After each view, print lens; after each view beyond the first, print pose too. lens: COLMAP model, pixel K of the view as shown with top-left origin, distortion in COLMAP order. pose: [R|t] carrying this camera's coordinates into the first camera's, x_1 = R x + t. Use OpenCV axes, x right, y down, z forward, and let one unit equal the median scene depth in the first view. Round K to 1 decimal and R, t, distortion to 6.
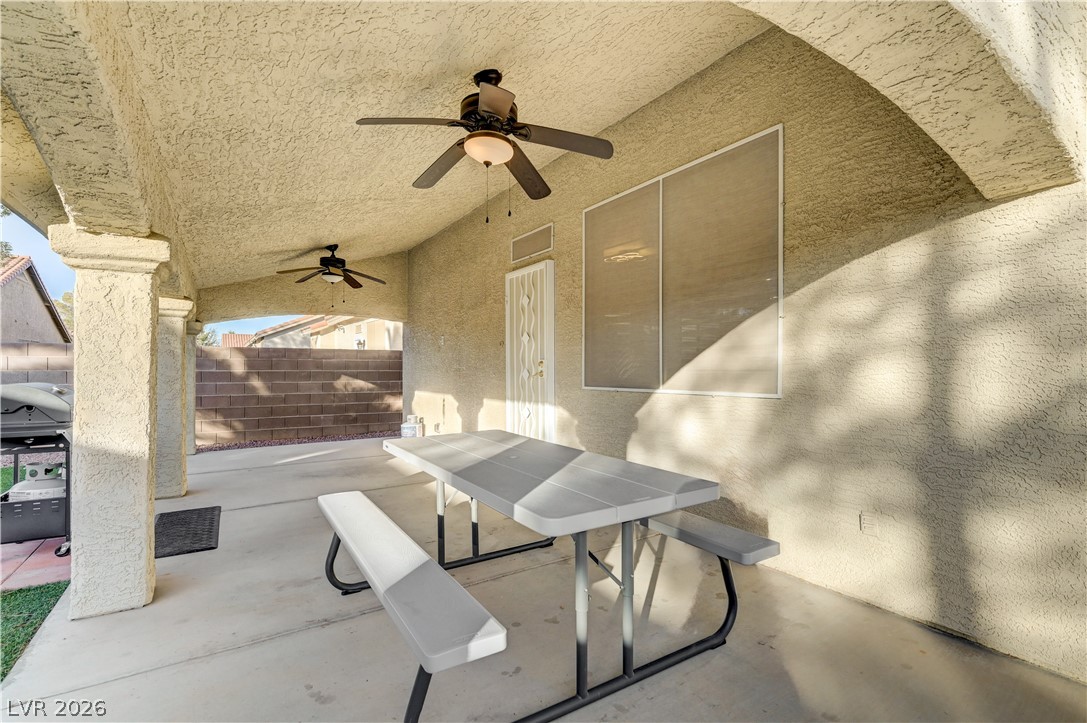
lens RADIAL K [[509.7, 0, 543.5], [0, 509.7, 361.5], [0, 0, 1]] dist [0.002613, 0.000297]
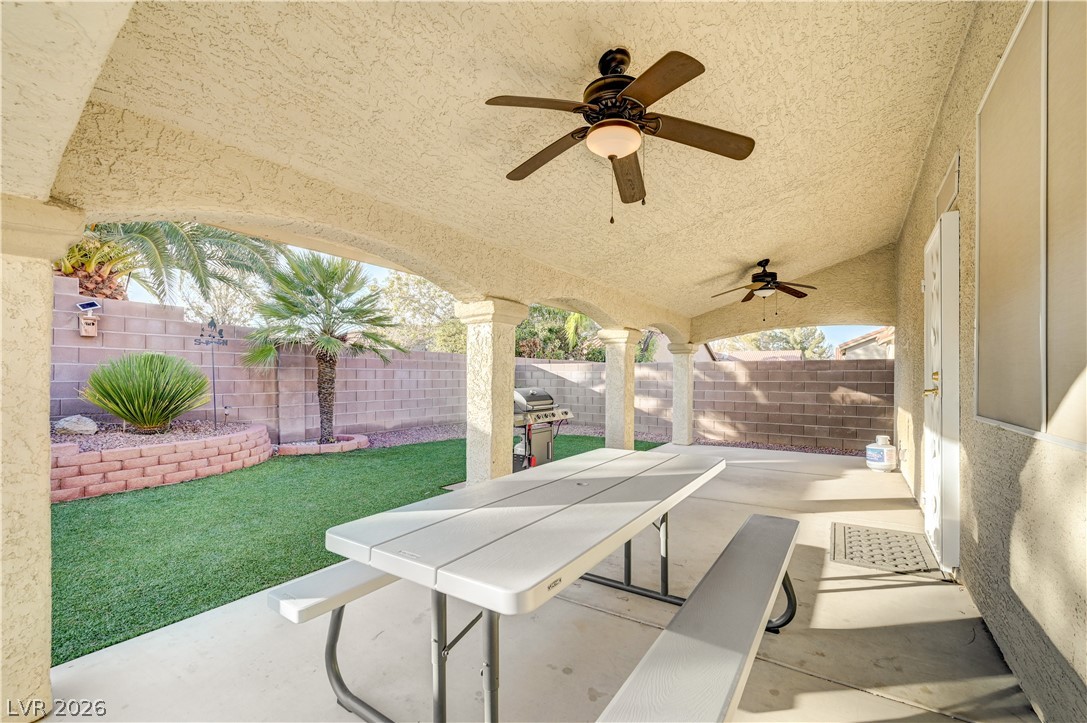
lens RADIAL K [[443.6, 0, 546.4], [0, 443.6, 375.1], [0, 0, 1]] dist [-0.001202, -0.000222]
pose [[0.409606, -0.004657, -0.912251, 0.160409], [0.010444, 0.999945, -0.000415, -0.000533], [0.912203, -0.009357, 0.409632, 0.162966]]
